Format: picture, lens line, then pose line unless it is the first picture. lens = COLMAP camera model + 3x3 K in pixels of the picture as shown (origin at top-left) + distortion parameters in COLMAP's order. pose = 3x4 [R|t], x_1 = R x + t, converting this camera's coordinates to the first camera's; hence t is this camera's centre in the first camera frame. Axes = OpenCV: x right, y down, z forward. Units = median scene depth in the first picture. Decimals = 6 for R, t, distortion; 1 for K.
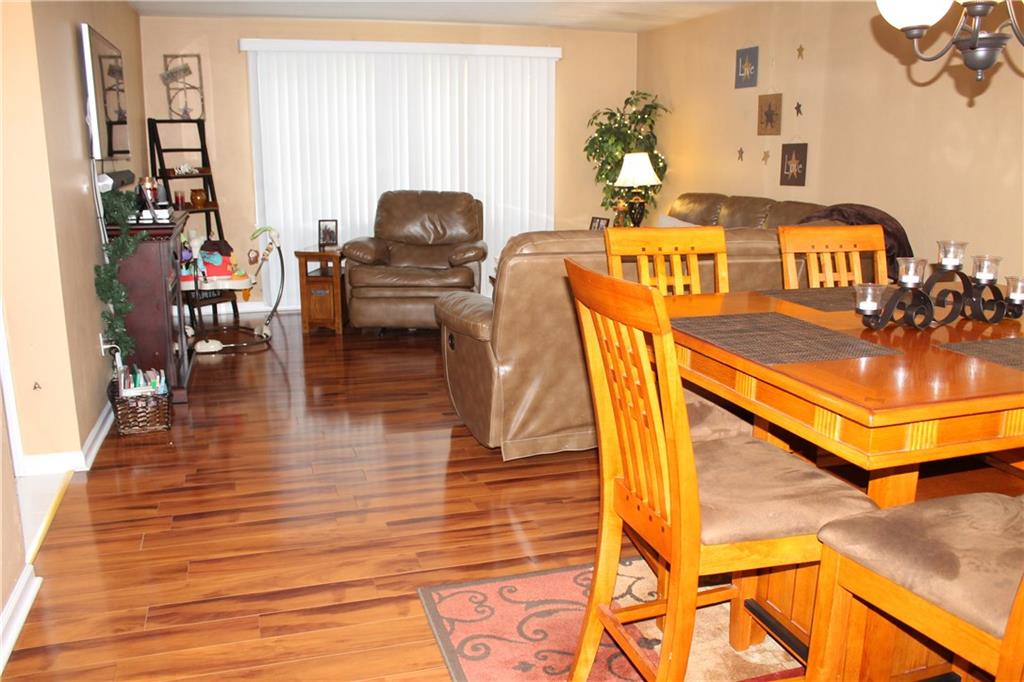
lens RADIAL K [[869.7, 0, 512.0], [0, 869.7, 341.0], [0, 0, 1]] dist [-0.171706, 0.162055]
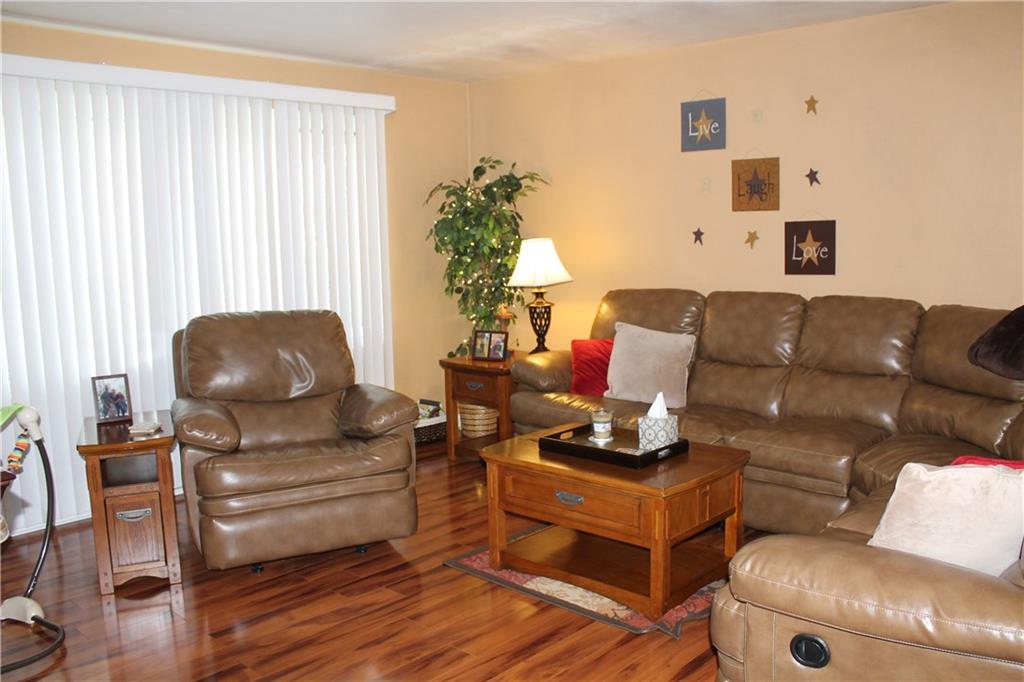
lens RADIAL K [[869.7, 0, 512.0], [0, 869.7, 341.0], [0, 0, 1]] dist [-0.171706, 0.162055]
pose [[0.861463, -0.084521, 0.500737, -0.276994], [0.131929, 0.989444, -0.059957, -0.102542], [-0.490384, 0.117712, 0.863520, 0.429828]]
